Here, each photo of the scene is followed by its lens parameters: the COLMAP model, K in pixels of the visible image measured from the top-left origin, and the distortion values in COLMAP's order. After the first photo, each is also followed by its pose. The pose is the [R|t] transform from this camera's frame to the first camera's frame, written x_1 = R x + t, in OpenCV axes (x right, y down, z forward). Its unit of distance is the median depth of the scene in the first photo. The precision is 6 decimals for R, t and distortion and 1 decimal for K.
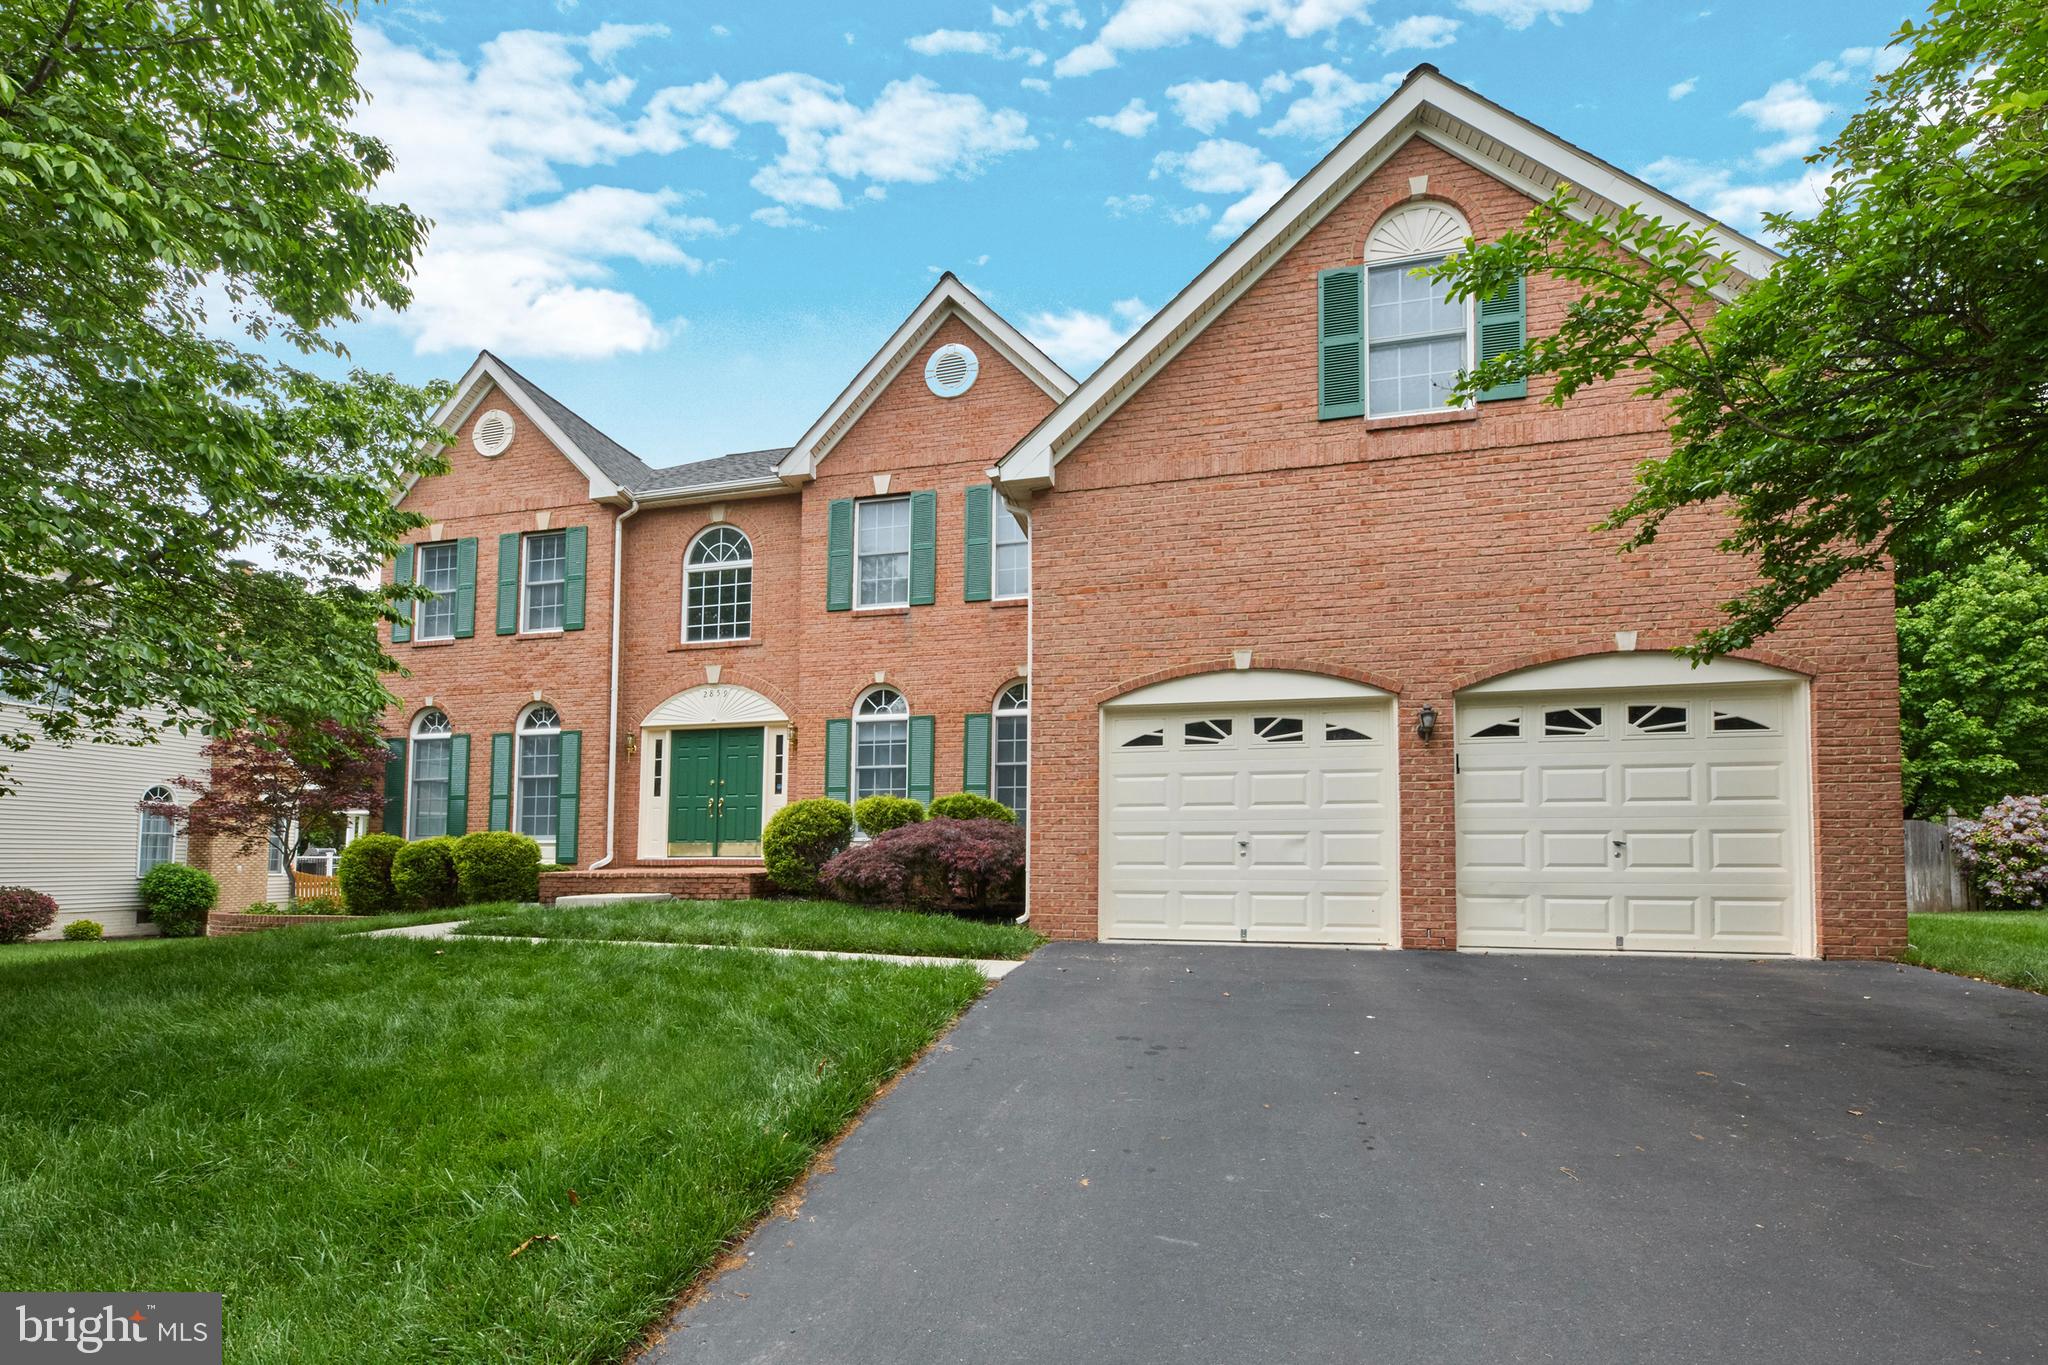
lens RADIAL K [[821.6, 0, 1024.0], [0, 821.6, 682.5], [0, 0, 1]] dist [-0.001110, -0.000537]
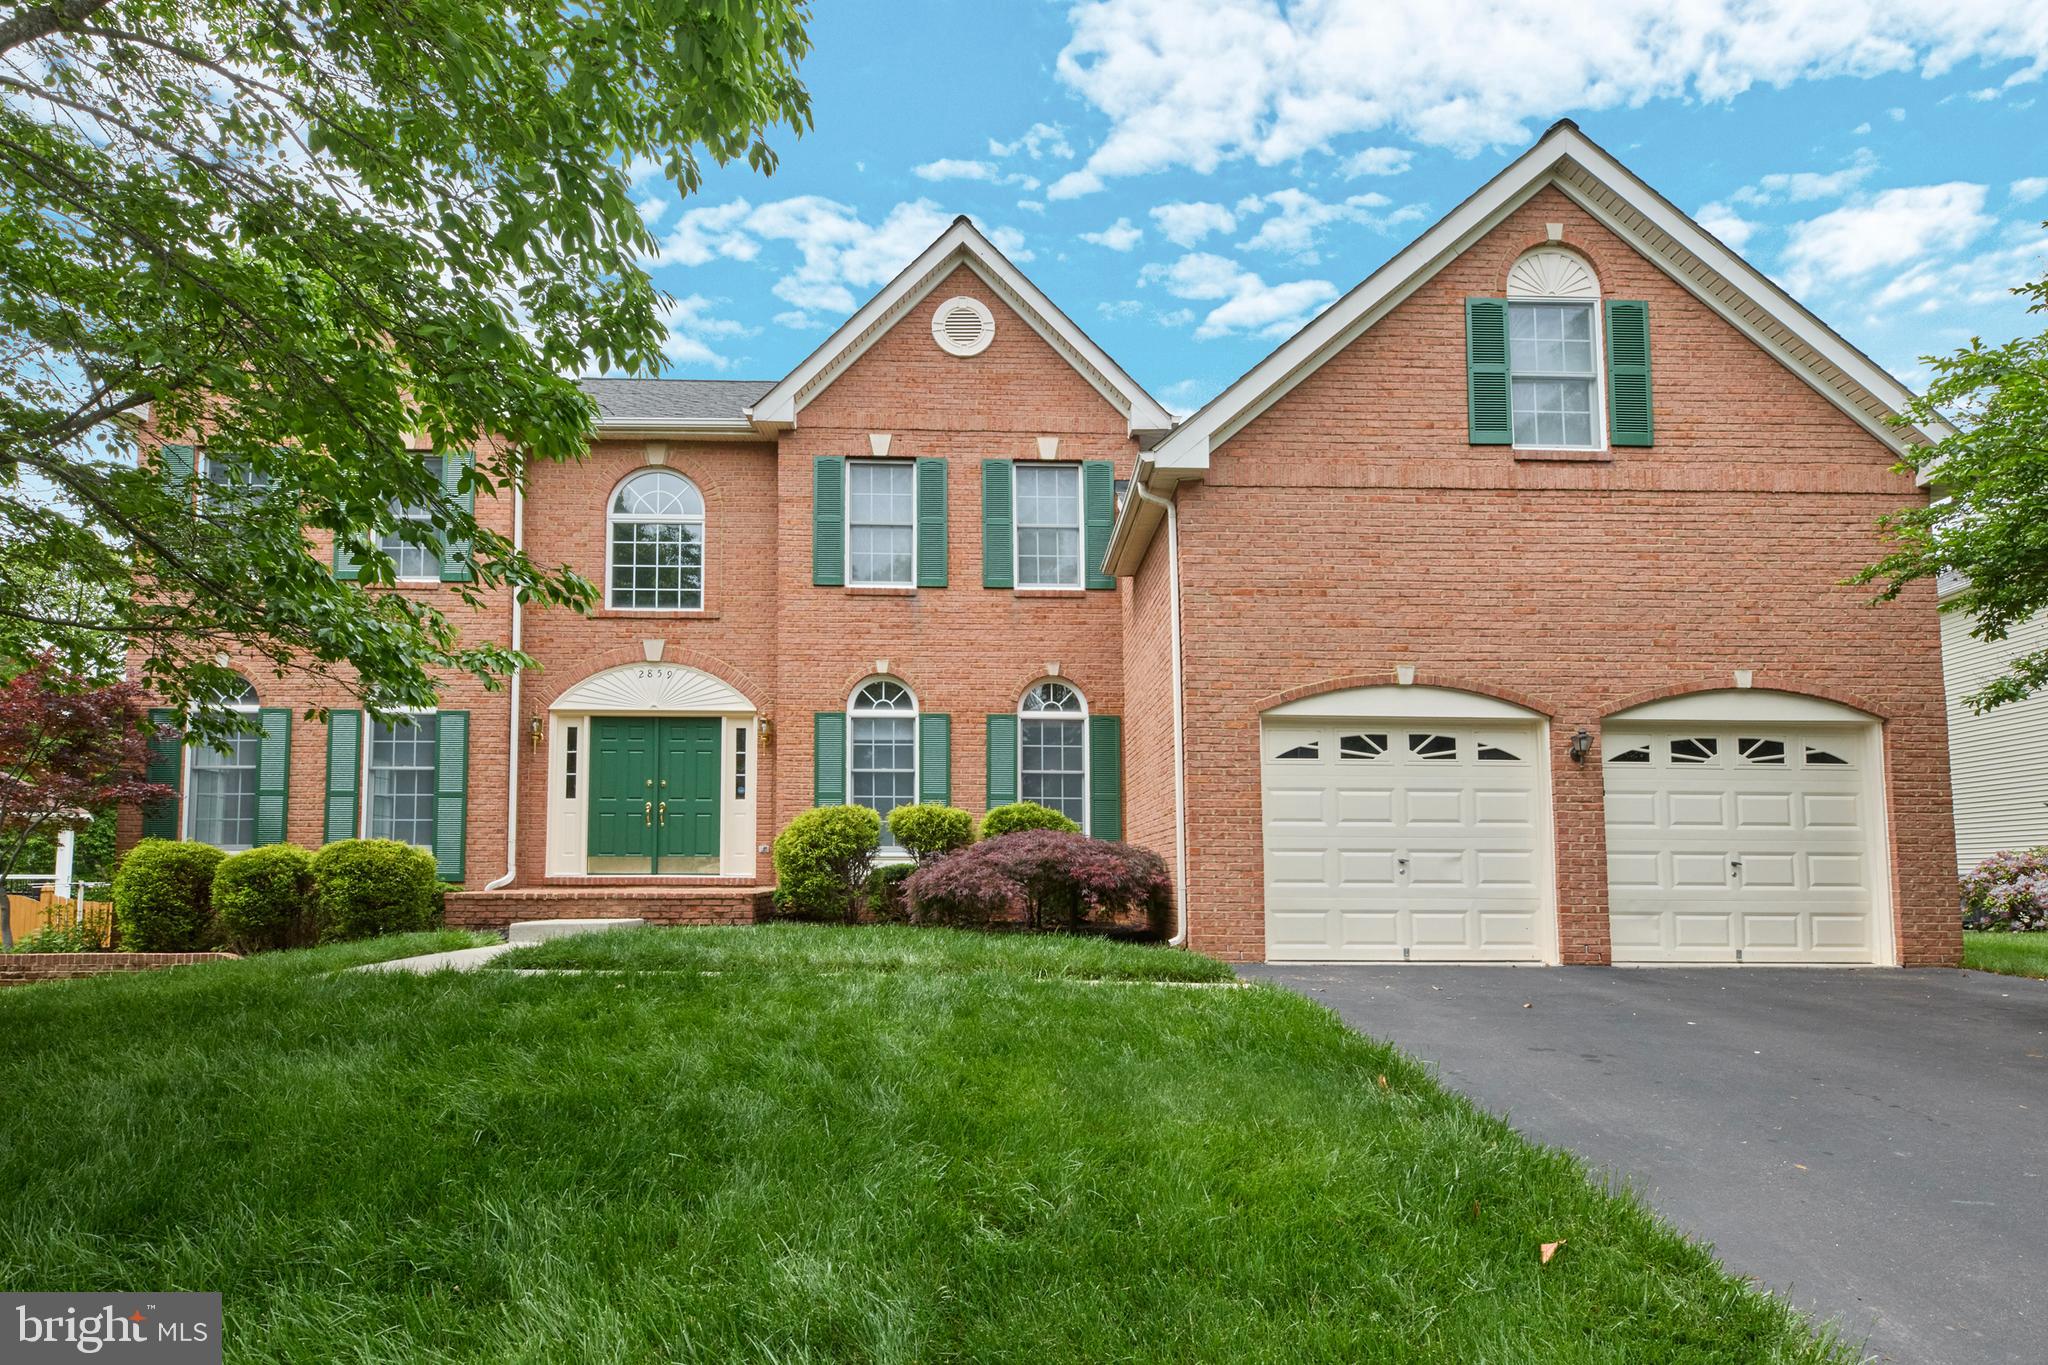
lens RADIAL K [[935.8, 0, 1024.1], [0, 935.8, 660.4], [0, 0, 1]] dist [0.000815, -0.000029]
pose [[0.969039, 0.061267, 0.239185, -0.429969], [-0.055611, 0.997992, -0.030330, 0.013746], [-0.240563, 0.016089, 0.970500, 0.013221]]
